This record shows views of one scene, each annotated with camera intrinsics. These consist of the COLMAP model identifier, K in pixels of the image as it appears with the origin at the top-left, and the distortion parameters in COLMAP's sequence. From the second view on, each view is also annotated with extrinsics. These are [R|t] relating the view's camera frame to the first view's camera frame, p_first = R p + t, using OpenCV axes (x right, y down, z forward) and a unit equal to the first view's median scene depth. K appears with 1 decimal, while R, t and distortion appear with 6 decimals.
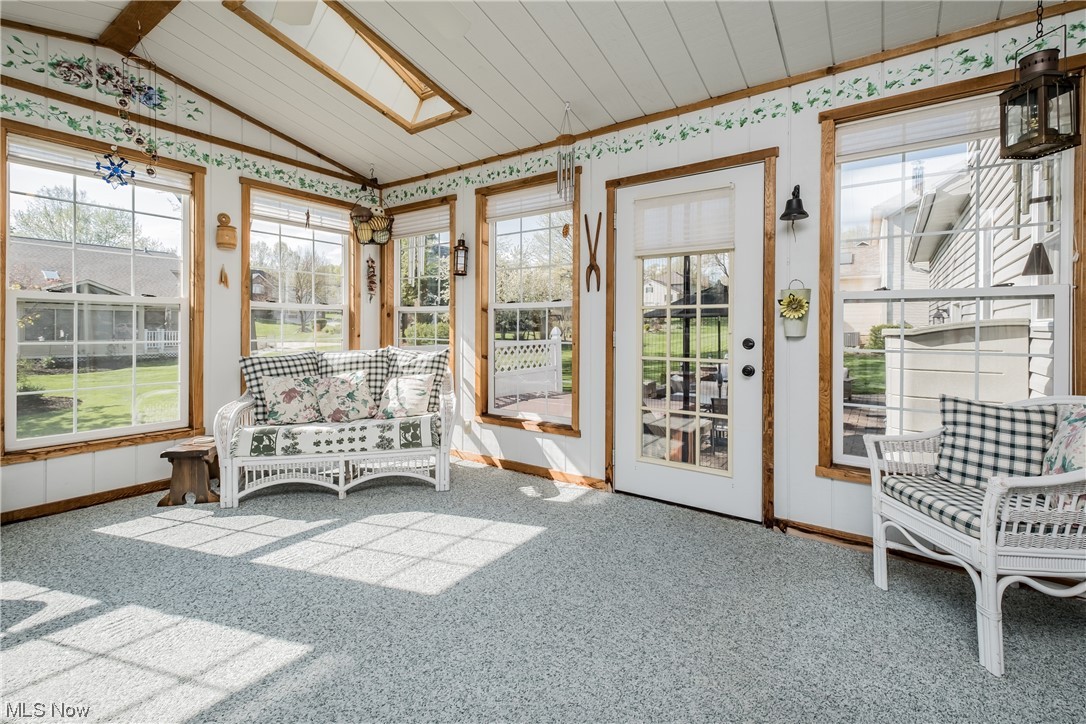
lens RADIAL K [[472.6, 0, 555.7], [0, 472.6, 330.1], [0, 0, 1]] dist [0.013764, -0.000783]
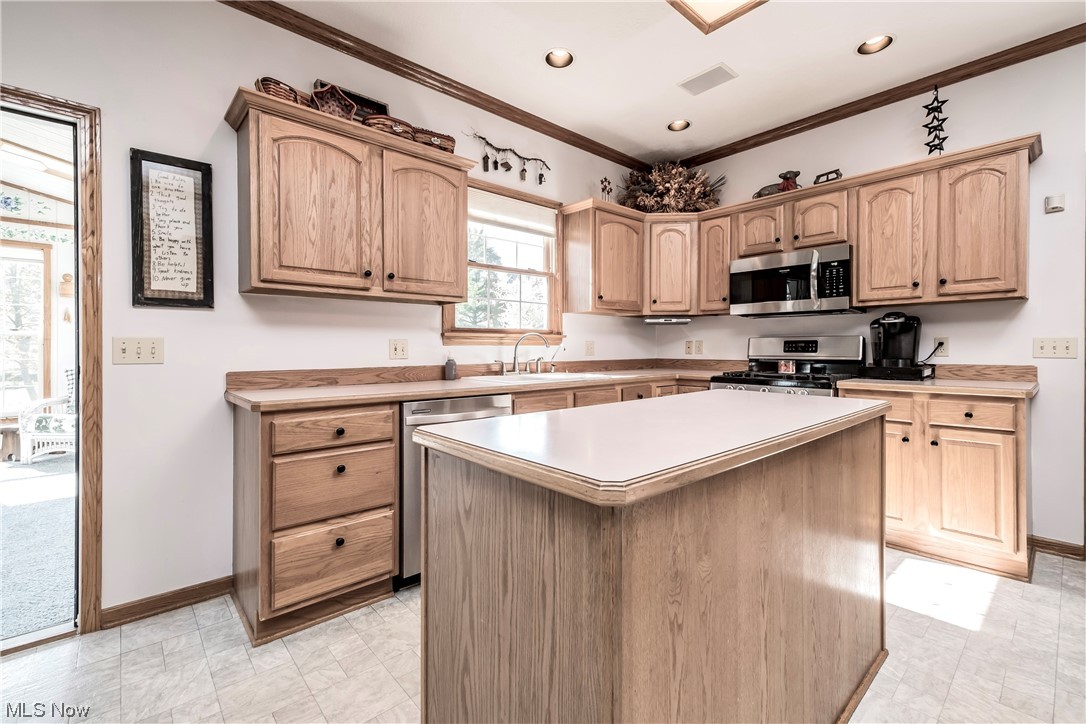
lens RADIAL K [[472.6, 0, 551.5], [0, 472.6, 350.9], [0, 0, 1]] dist [0.013764, -0.000783]
pose [[0.974102, -0.005278, -0.226048, 1.230789], [0.006005, 0.999979, 0.002525, 0.003701], [0.226029, -0.003817, 0.974113, -0.137764]]
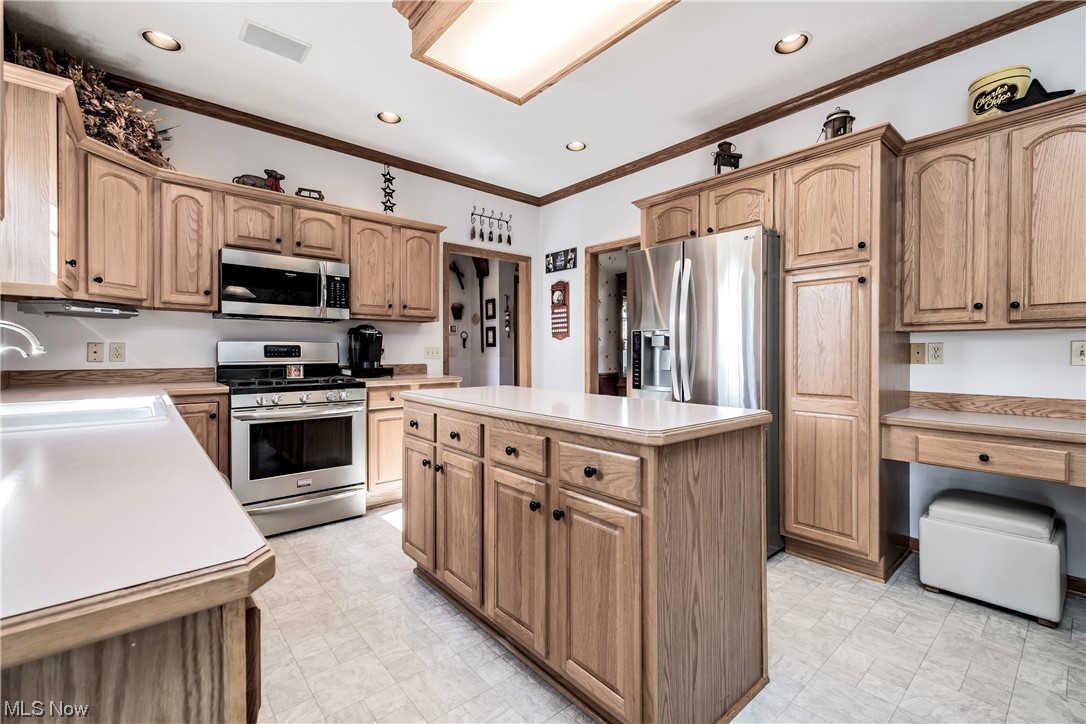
lens RADIAL K [[472.6, 0, 544.6], [0, 472.6, 356.2], [0, 0, 1]] dist [0.013764, -0.000783]
pose [[0.249501, -0.010650, 0.968316, 0.665026], [0.002277, 0.999943, 0.010411, 0.000697], [-0.968372, -0.000393, 0.249511, 0.186876]]
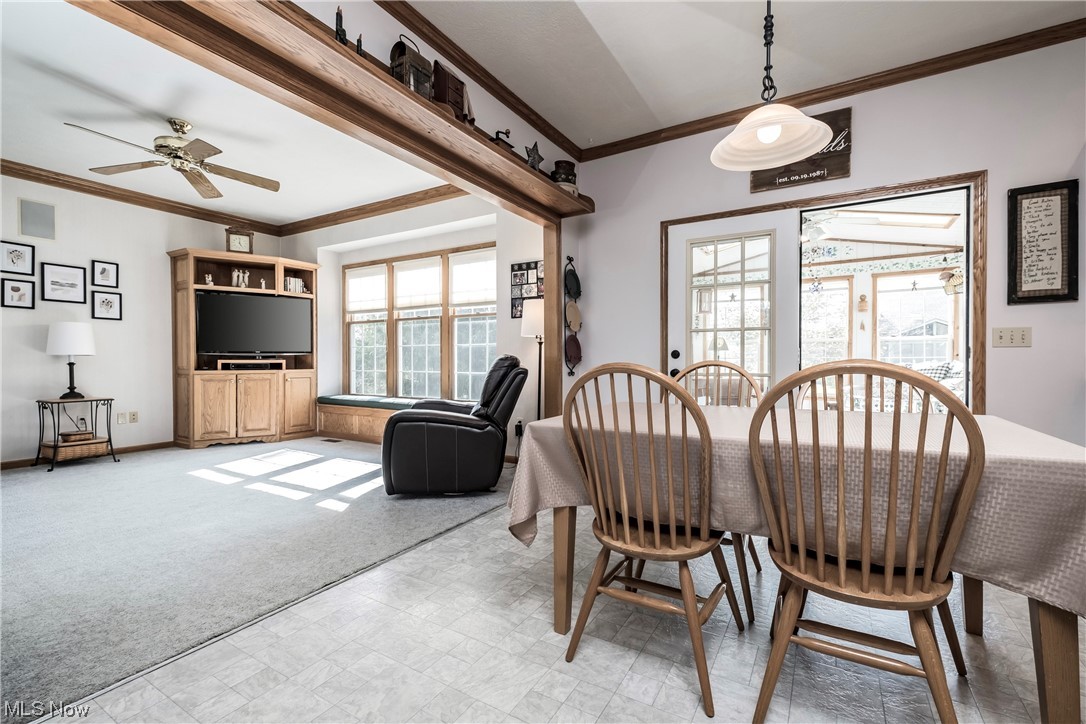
lens RADIAL K [[472.6, 0, 543.4], [0, 472.6, 360.1], [0, 0, 1]] dist [0.013764, -0.000783]
pose [[0.057119, -0.004150, -0.998359, 1.360363], [0.001784, 0.999990, -0.004055, 0.043369], [0.998366, -0.001549, 0.057126, -0.519226]]
